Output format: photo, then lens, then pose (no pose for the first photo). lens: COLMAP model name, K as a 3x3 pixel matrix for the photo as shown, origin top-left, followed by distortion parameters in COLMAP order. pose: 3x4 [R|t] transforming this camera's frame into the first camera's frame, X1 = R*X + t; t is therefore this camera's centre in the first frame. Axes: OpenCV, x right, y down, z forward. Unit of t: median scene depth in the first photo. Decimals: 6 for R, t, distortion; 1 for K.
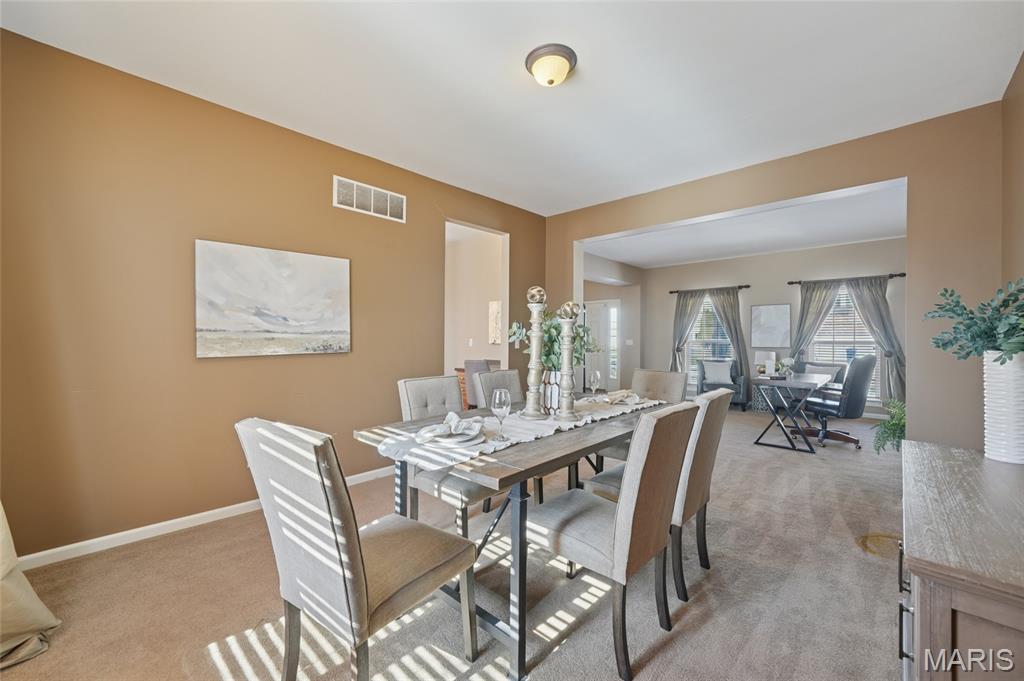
lens RADIAL K [[404.5, 0, 517.9], [0, 404.5, 338.6], [0, 0, 1]] dist [0.001094, -0.000466]
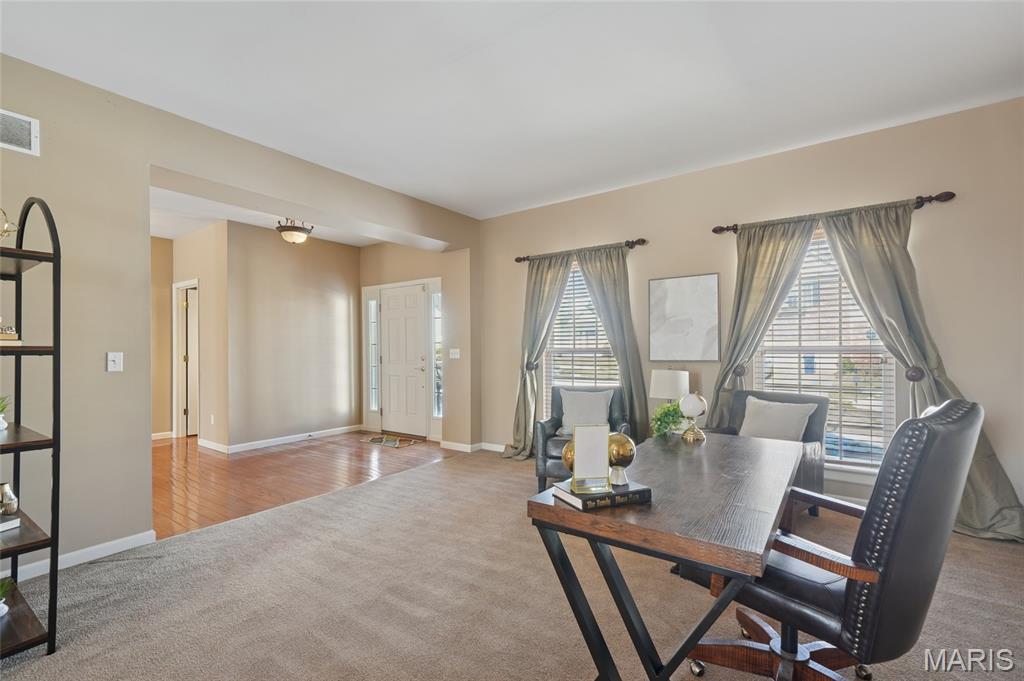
lens RADIAL K [[448.5, 0, 509.9], [0, 448.5, 348.6], [0, 0, 1]] dist [-0.000984, 0.001584]
pose [[0.993839, -0.008965, 0.110474, 0.364409], [0.008943, 0.999960, 0.000692, 0.004363], [-0.110476, 0.000300, 0.993879, 0.490394]]
